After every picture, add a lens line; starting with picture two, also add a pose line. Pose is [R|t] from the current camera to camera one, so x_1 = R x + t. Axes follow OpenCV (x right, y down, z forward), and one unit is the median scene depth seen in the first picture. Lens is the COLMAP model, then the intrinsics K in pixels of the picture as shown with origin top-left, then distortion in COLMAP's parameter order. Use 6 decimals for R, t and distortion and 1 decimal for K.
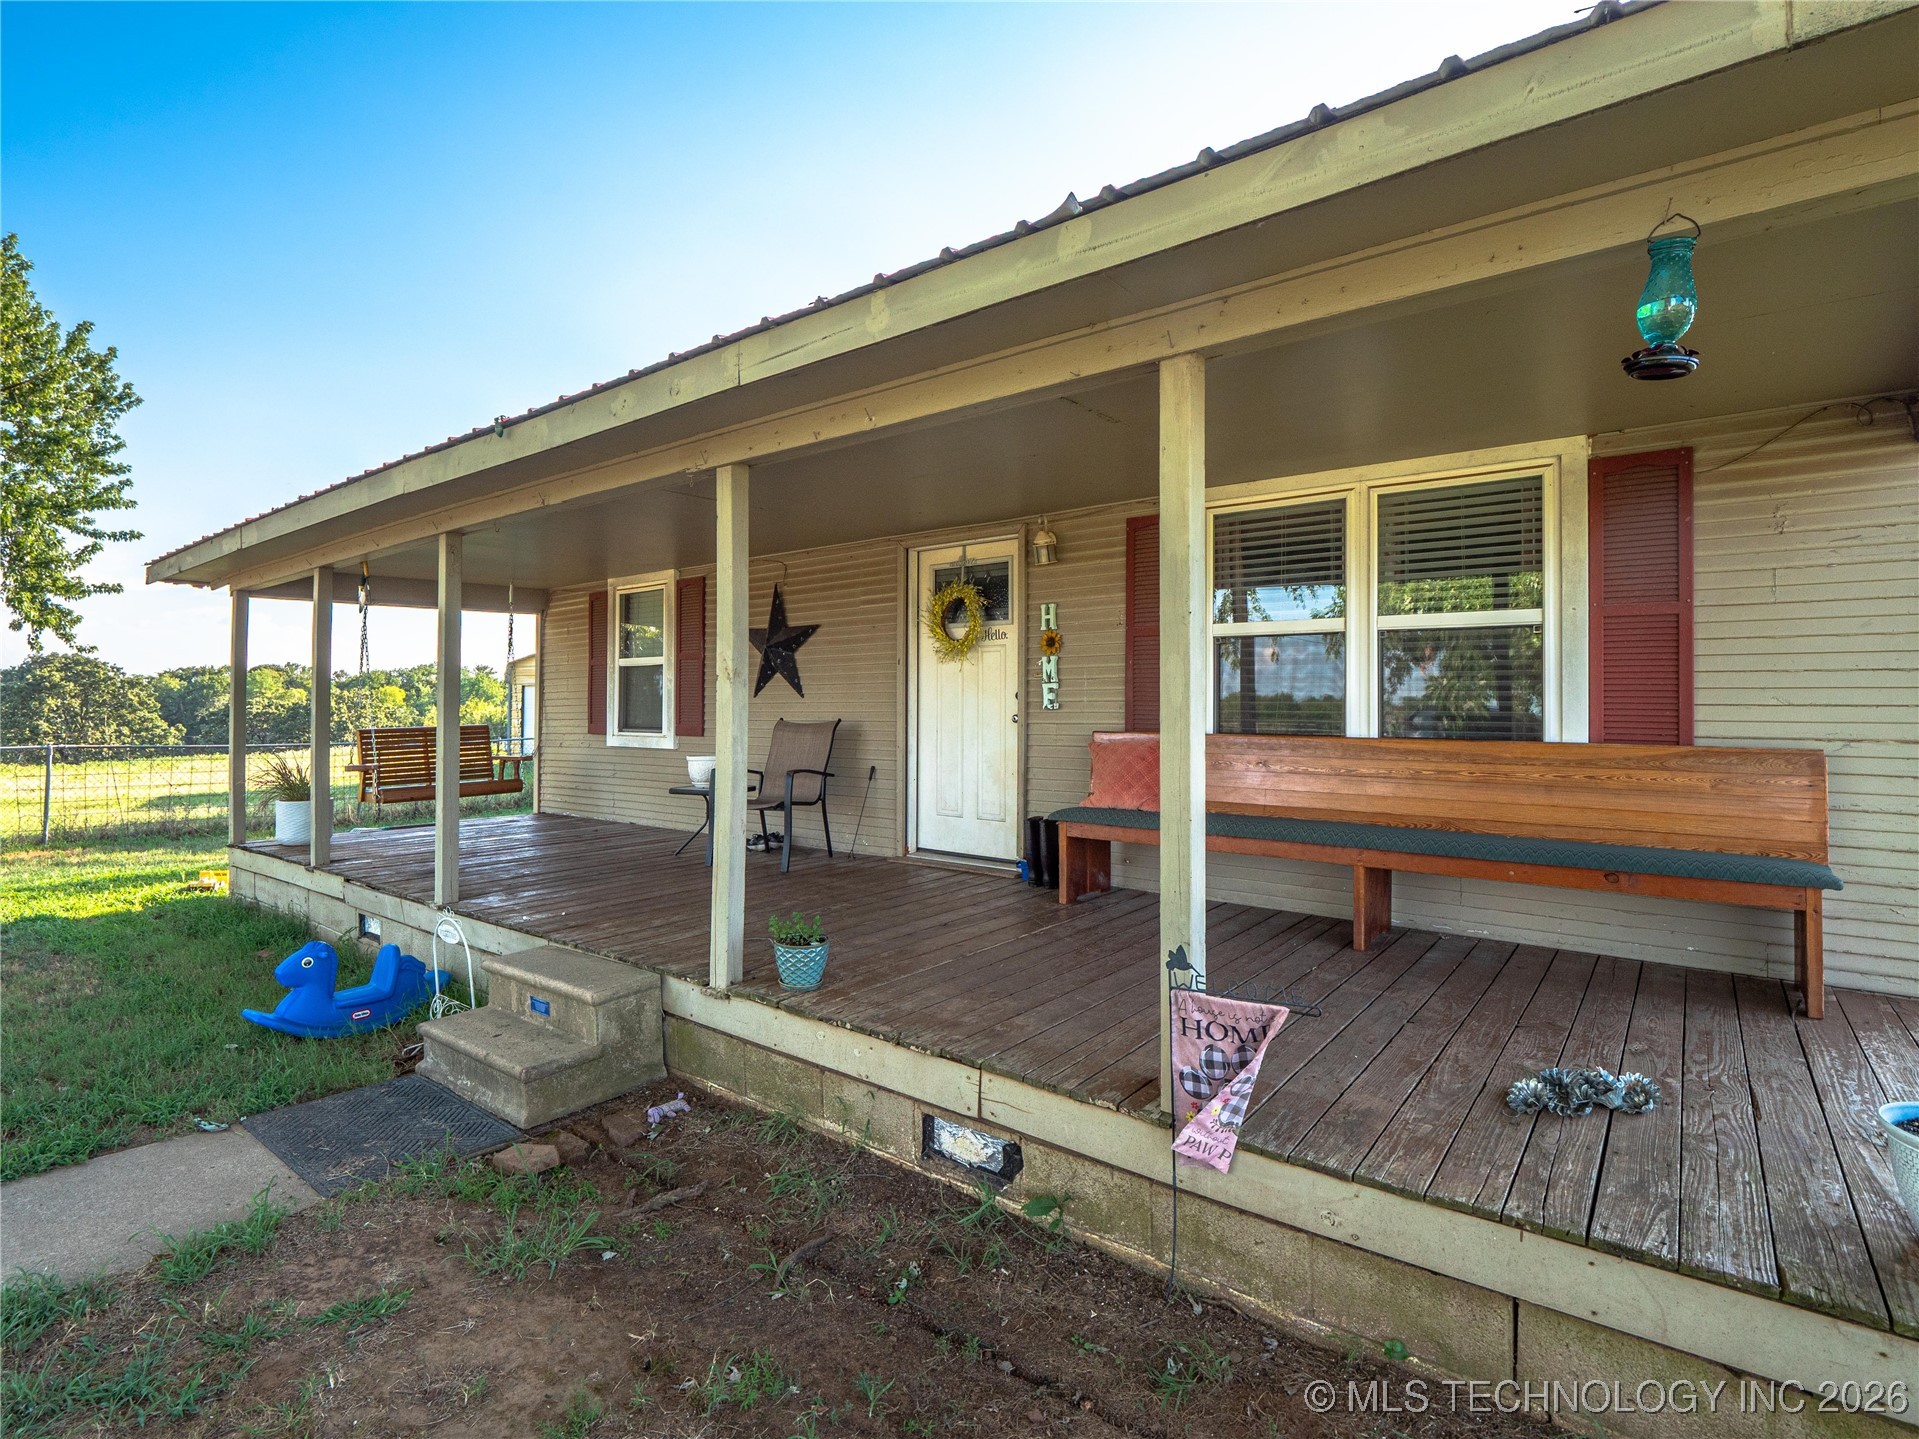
lens RADIAL K [[971.4, 0, 952.8], [0, 971.4, 684.9], [0, 0, 1]] dist [-0.005786, -0.002124]
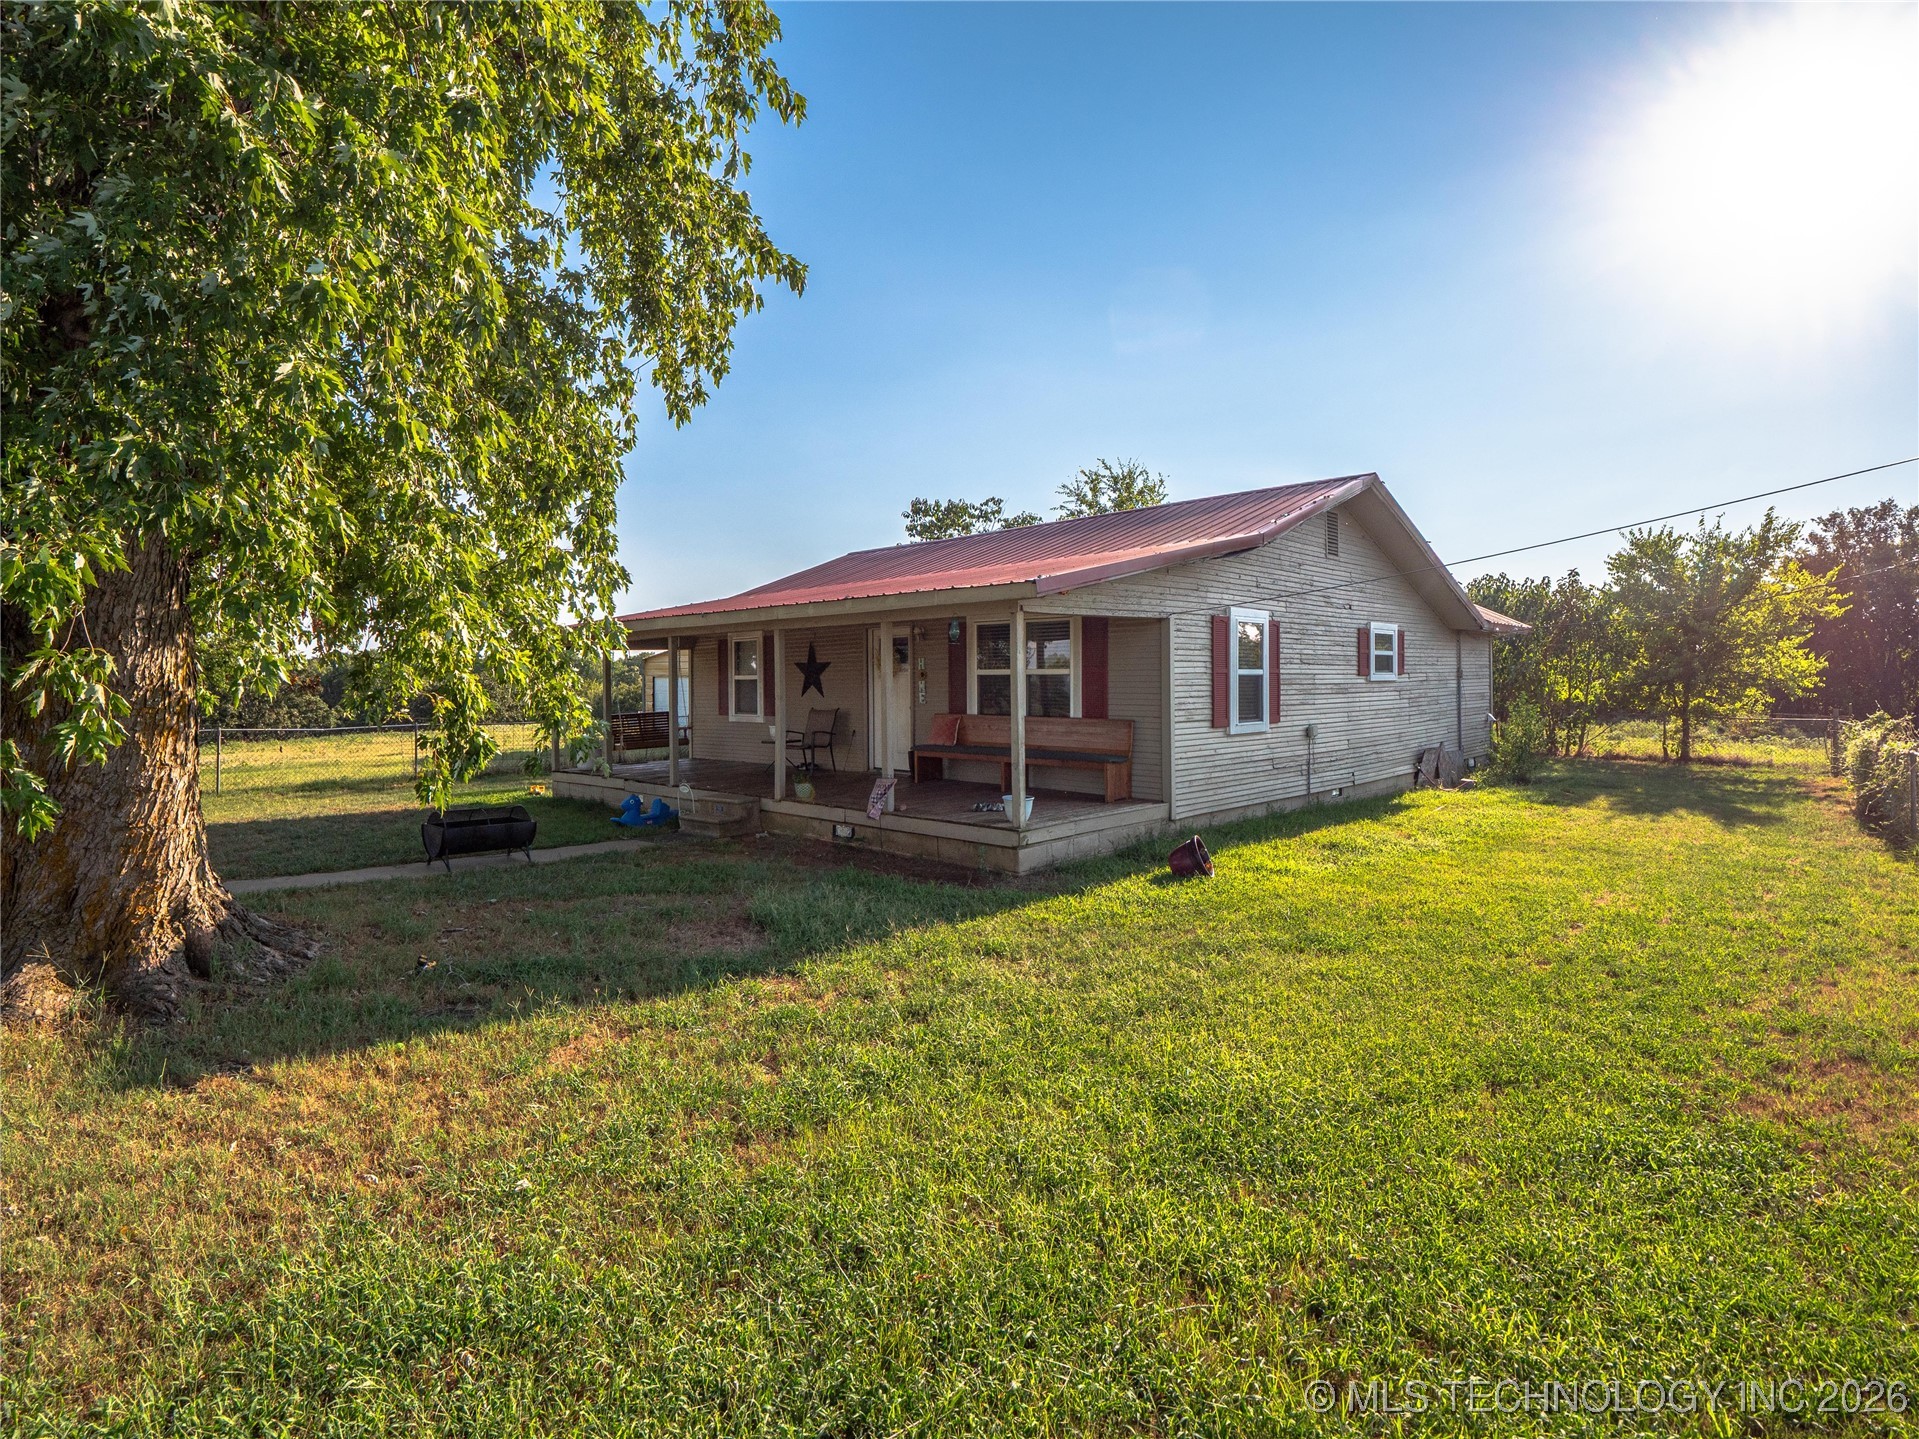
lens RADIAL K [[971.4, 0, 952.8], [0, 971.4, 684.9], [0, 0, 1]] dist [-0.005786, -0.002124]
pose [[0.995848, -0.010852, -0.090388, 0.312672], [0.013251, 0.999575, 0.025975, -0.064642], [0.090067, -0.027064, 0.995568, -1.054879]]
